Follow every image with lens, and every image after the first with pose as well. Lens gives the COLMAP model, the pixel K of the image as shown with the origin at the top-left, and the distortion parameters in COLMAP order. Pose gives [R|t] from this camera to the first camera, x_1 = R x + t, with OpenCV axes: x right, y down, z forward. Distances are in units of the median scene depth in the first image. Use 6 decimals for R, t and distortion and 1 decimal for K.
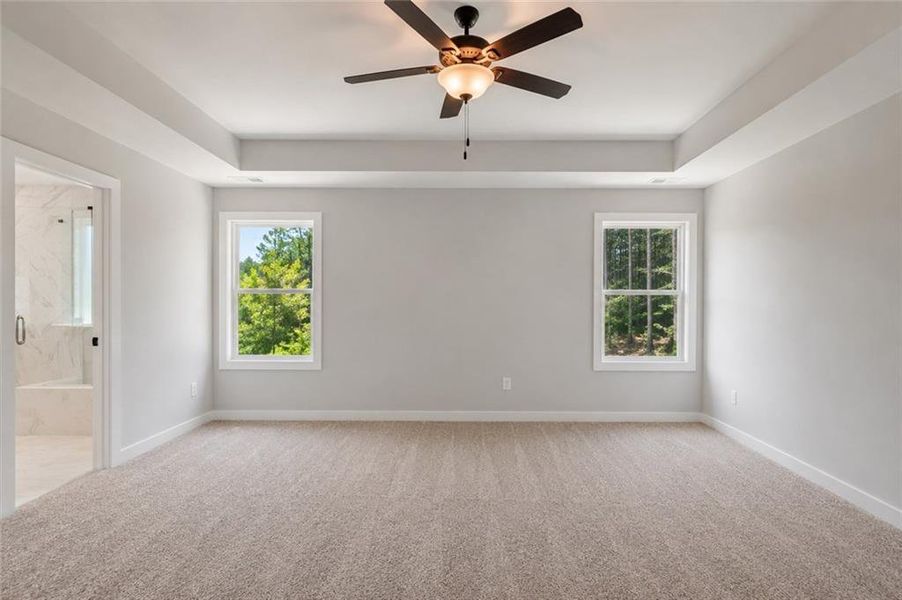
lens RADIAL K [[461.5, 0, 451.0], [0, 461.5, 300.0], [0, 0, 1]] dist [0.000858, -0.000341]
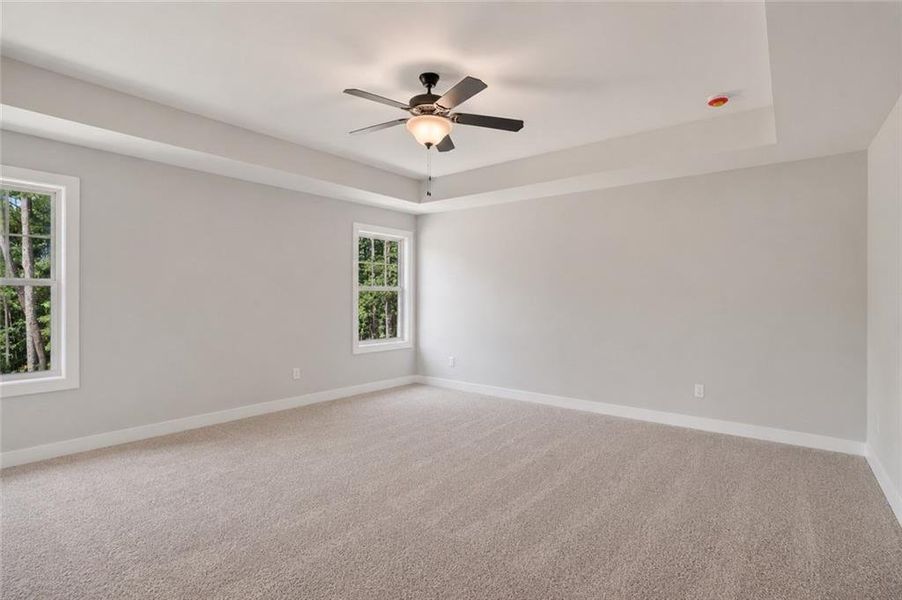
lens RADIAL K [[461.5, 0, 451.0], [0, 461.5, 300.0], [0, 0, 1]] dist [0.000858, -0.000341]
pose [[0.644703, -0.006698, 0.764404, -0.438487], [0.003203, 0.999977, 0.006060, 0.006452], [-0.764427, -0.001458, 0.644709, 0.042120]]
